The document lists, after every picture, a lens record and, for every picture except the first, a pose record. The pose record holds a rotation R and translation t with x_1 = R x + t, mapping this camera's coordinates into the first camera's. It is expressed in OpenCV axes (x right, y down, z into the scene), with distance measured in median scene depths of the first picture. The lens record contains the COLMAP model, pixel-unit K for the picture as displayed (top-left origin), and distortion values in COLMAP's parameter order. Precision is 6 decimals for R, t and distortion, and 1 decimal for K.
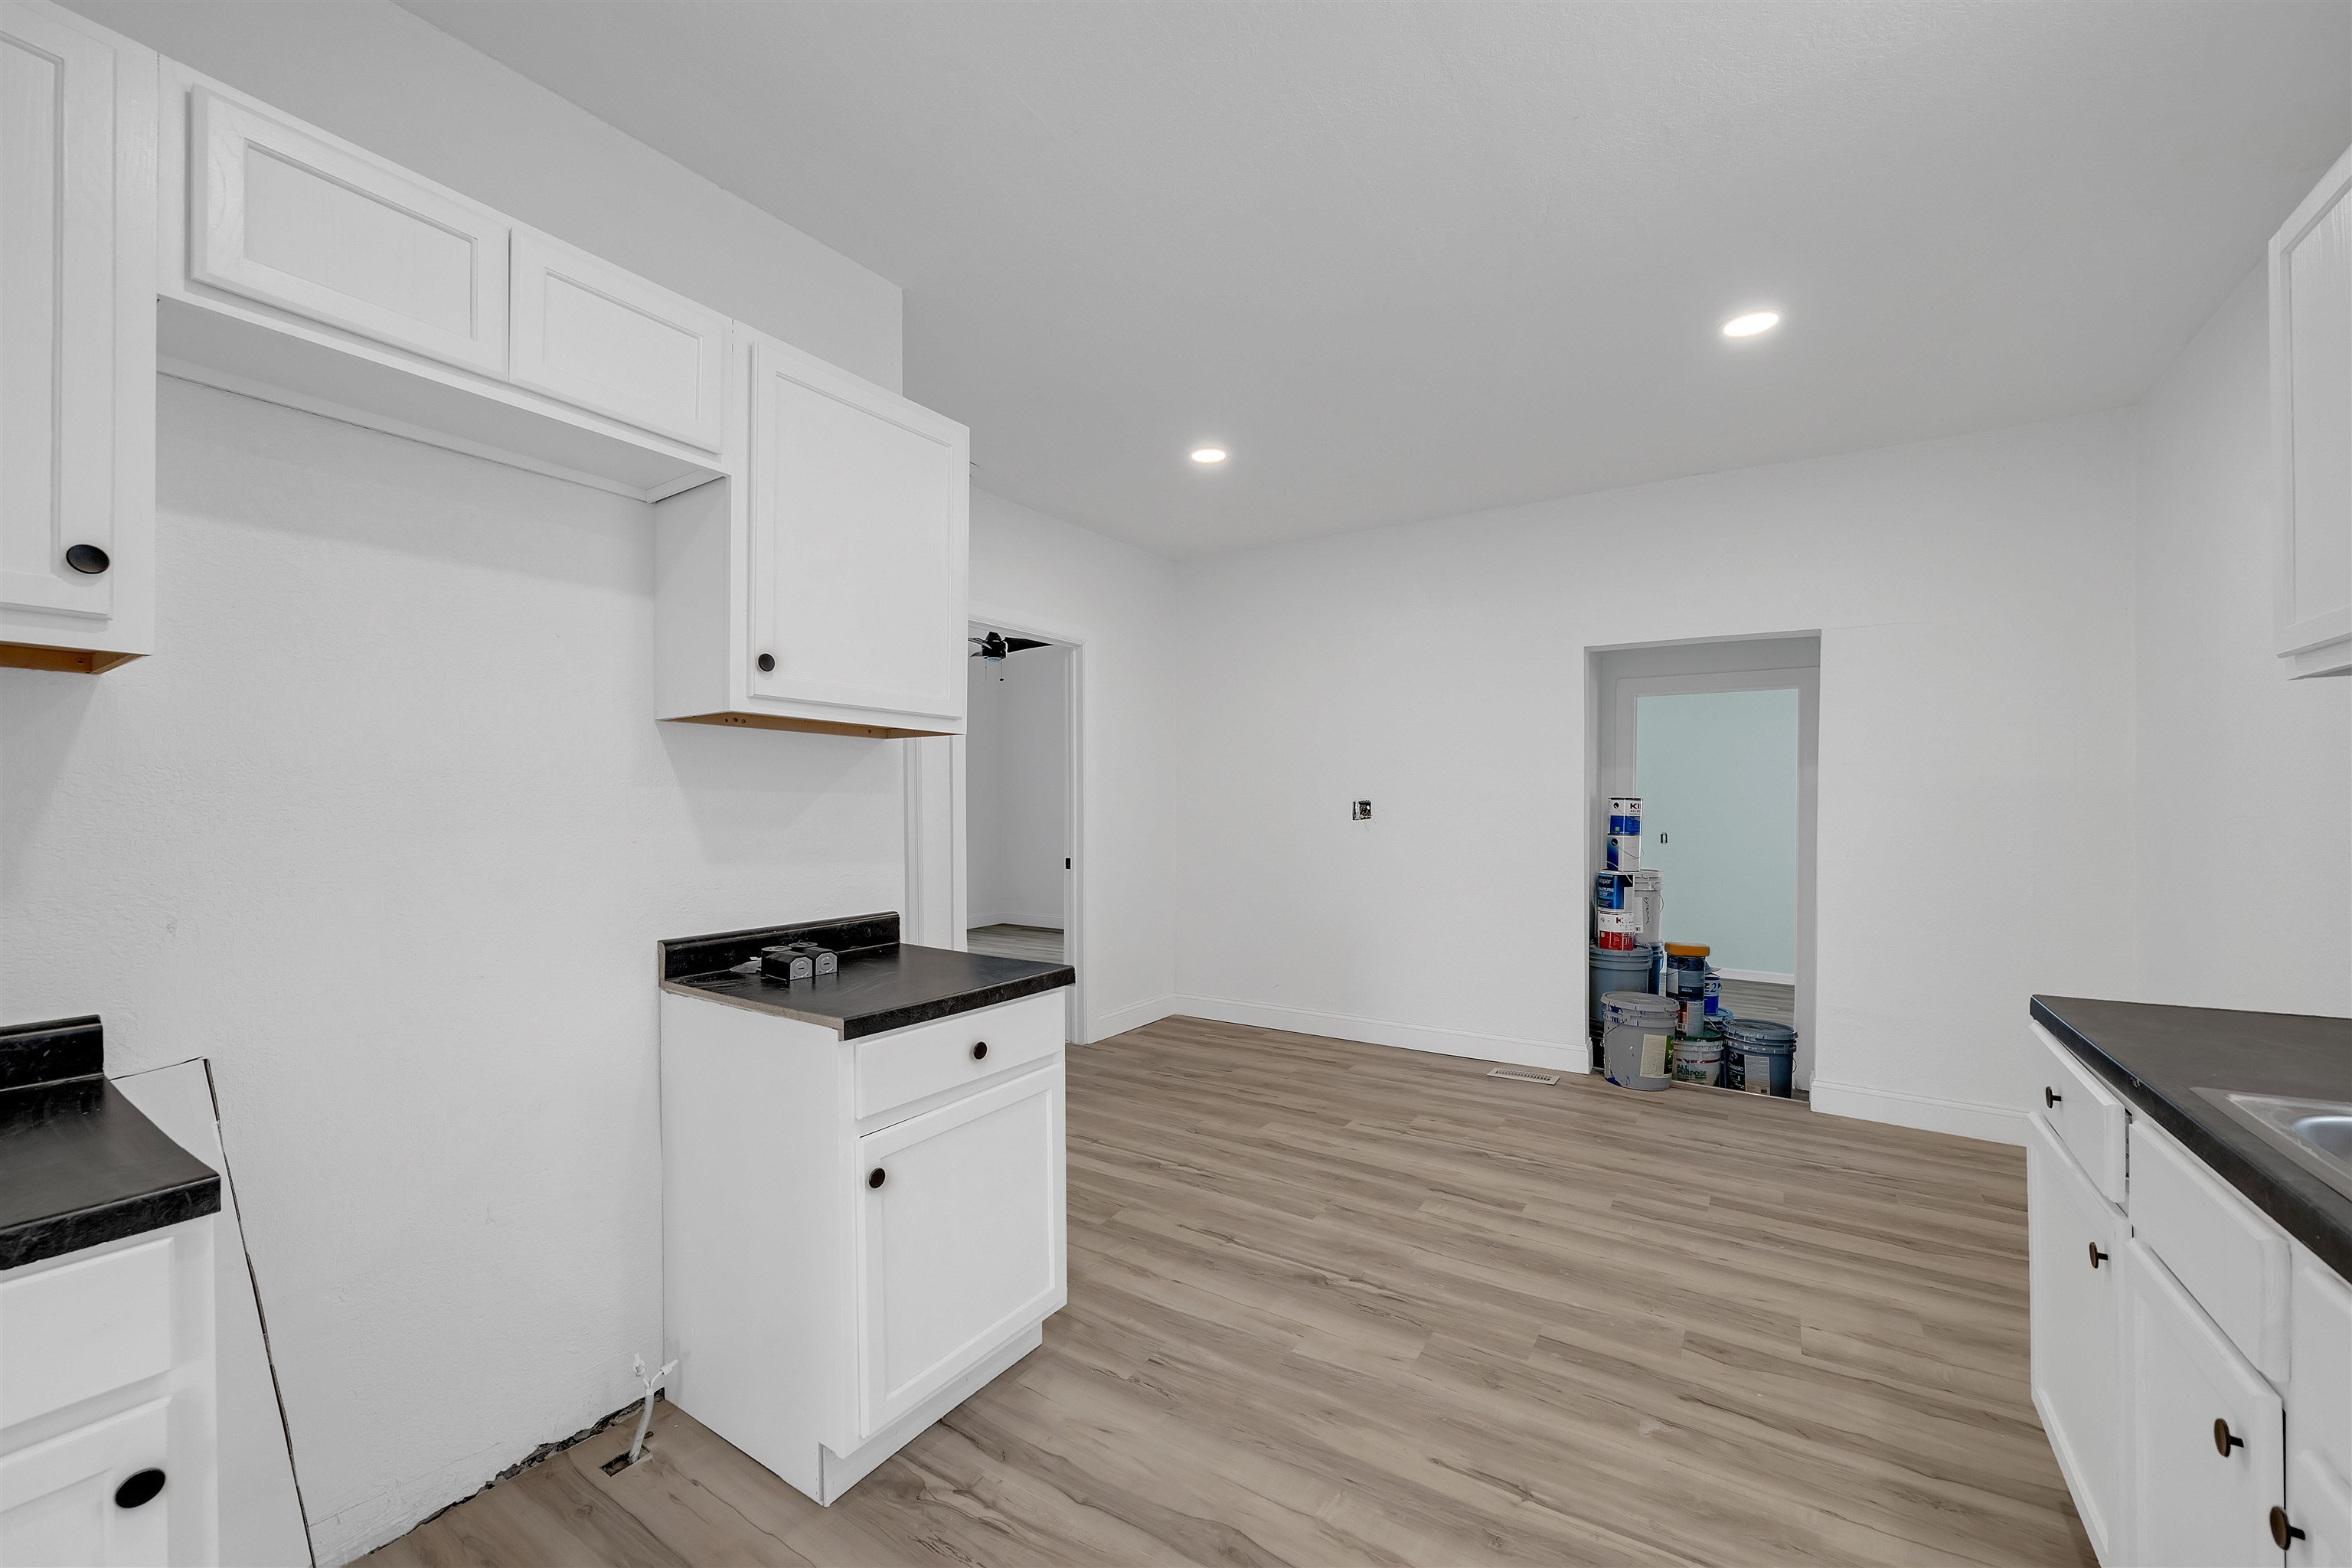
lens RADIAL K [[927.1, 0, 1177.3], [0, 927.1, 809.2], [0, 0, 1]] dist [-0.005481, 0.000026]
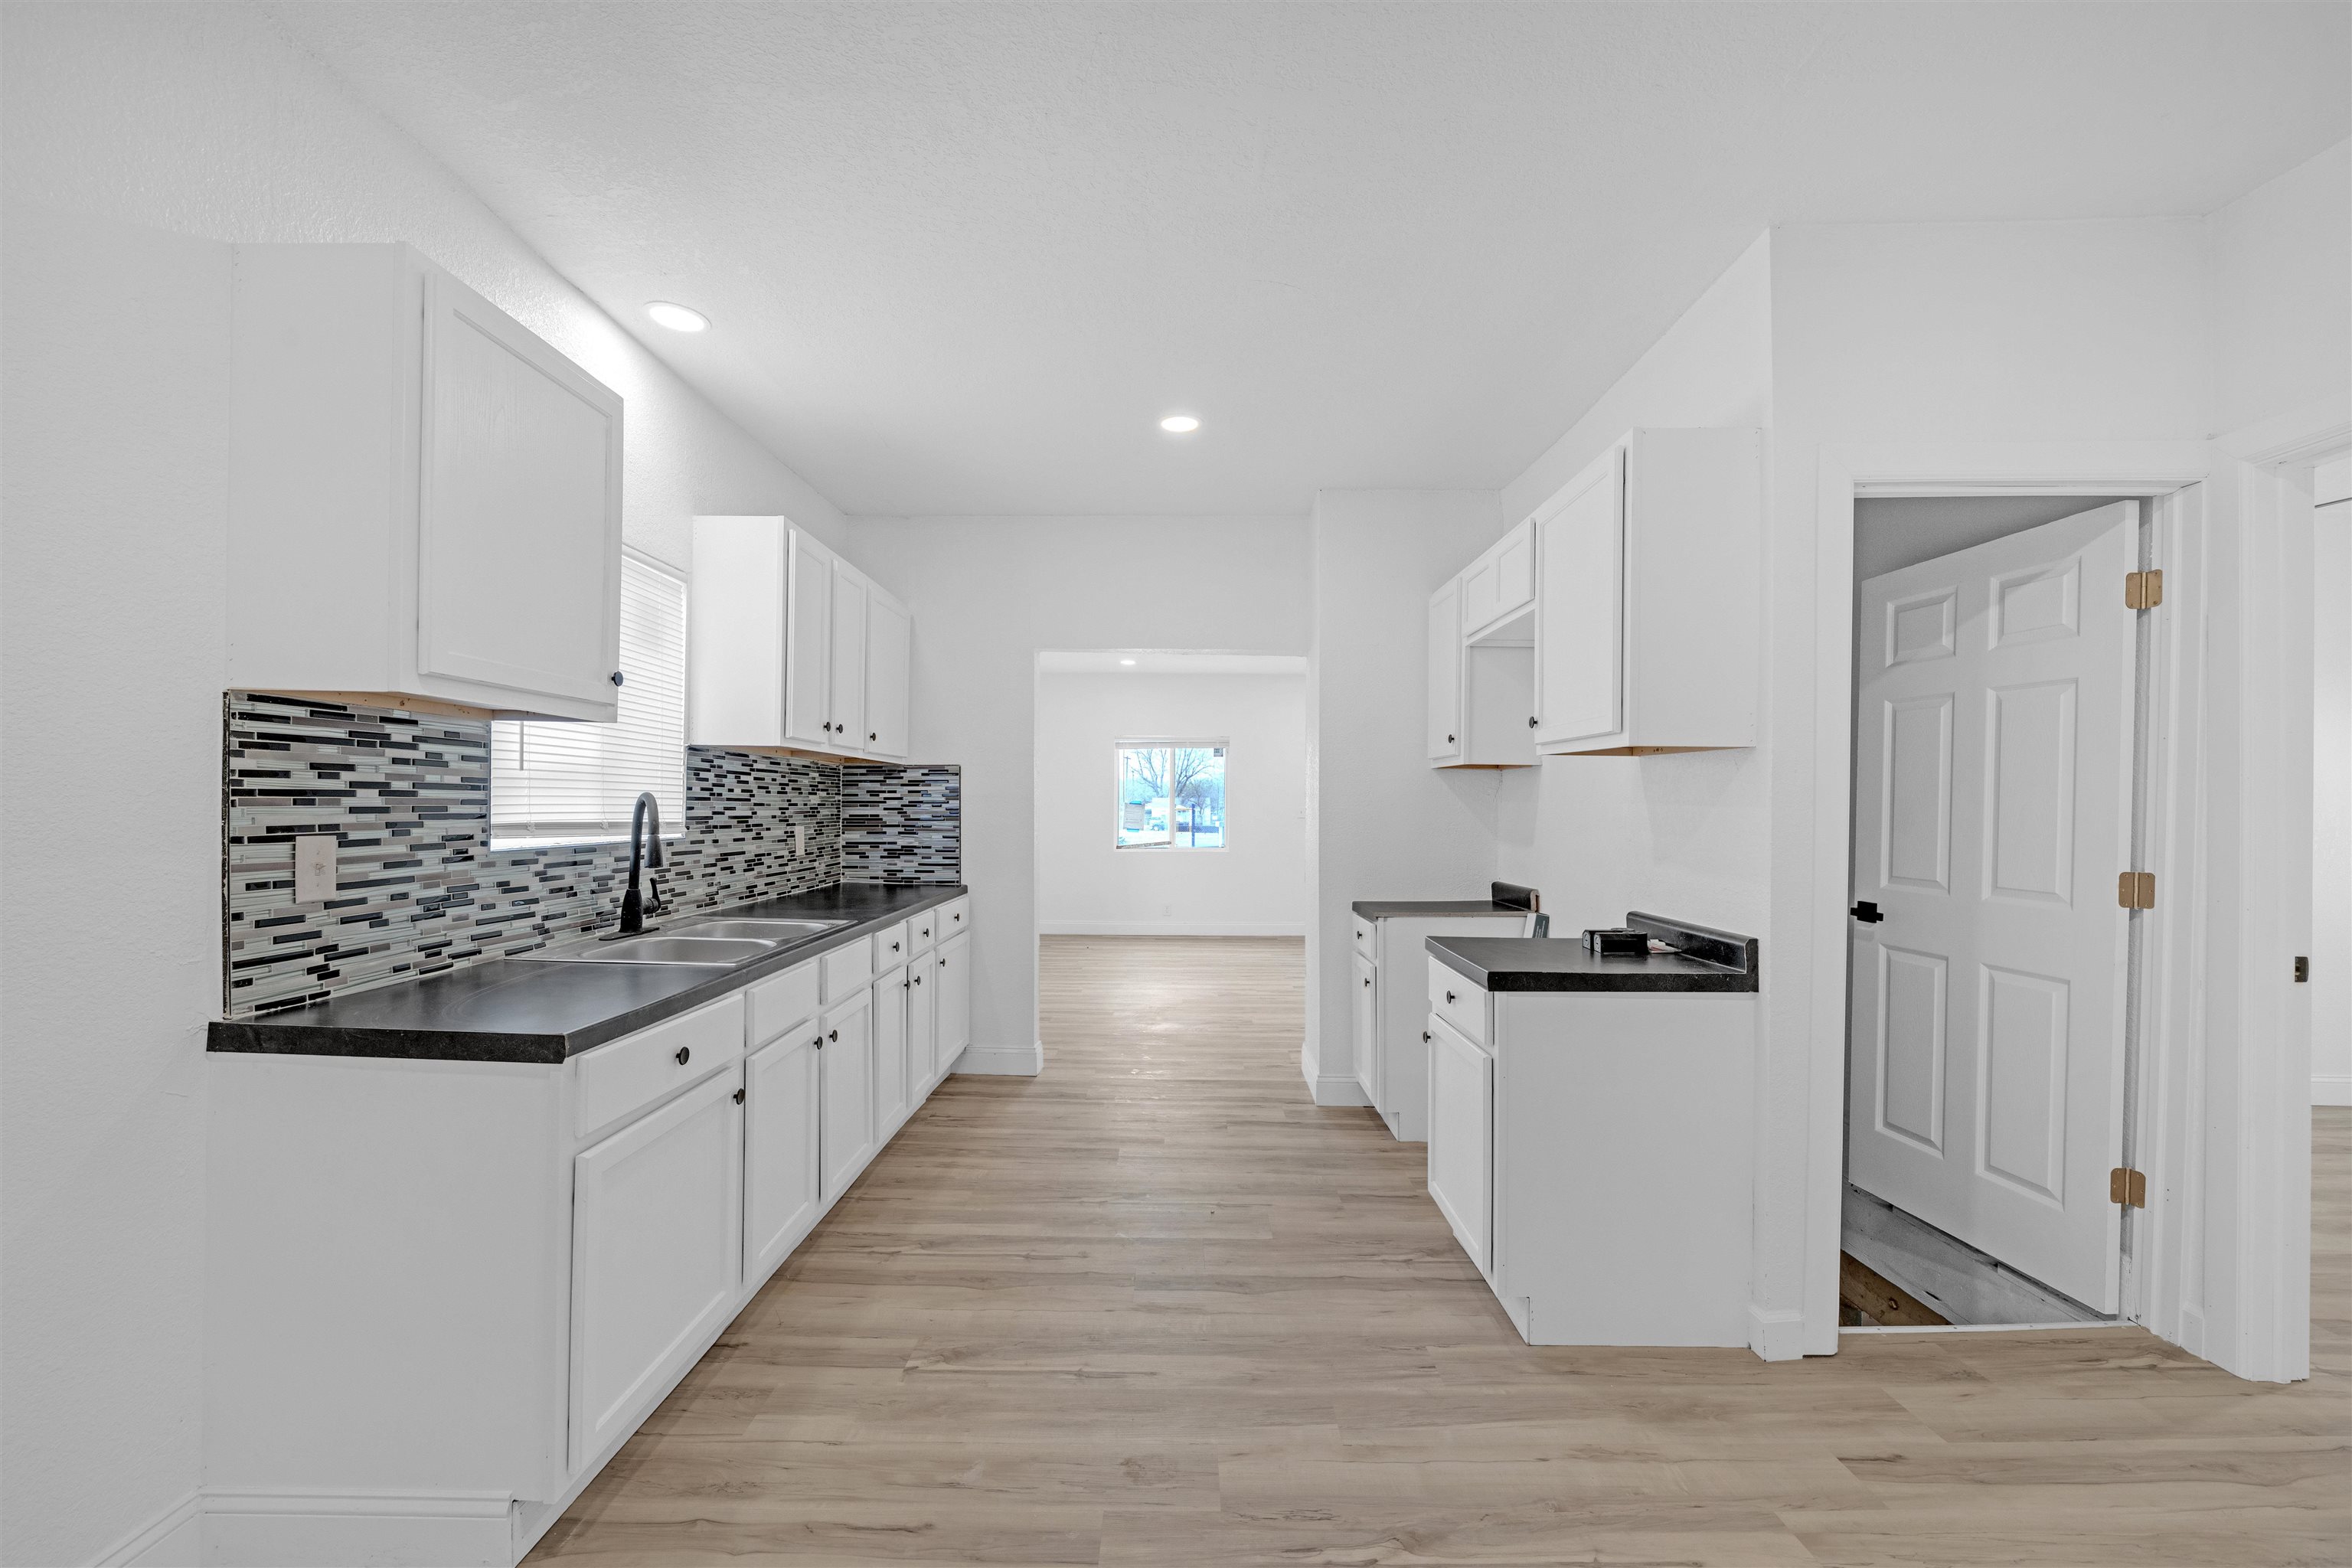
lens RADIAL K [[924.8, 0, 1174.2], [0, 924.8, 806.3], [0, 0, 1]] dist [-0.005230, -0.000135]
pose [[-0.841833, -0.005099, -0.539715, 0.630960], [-0.010439, 0.999922, 0.006837, -0.018307], [0.539638, 0.011390, -0.841820, 1.406126]]
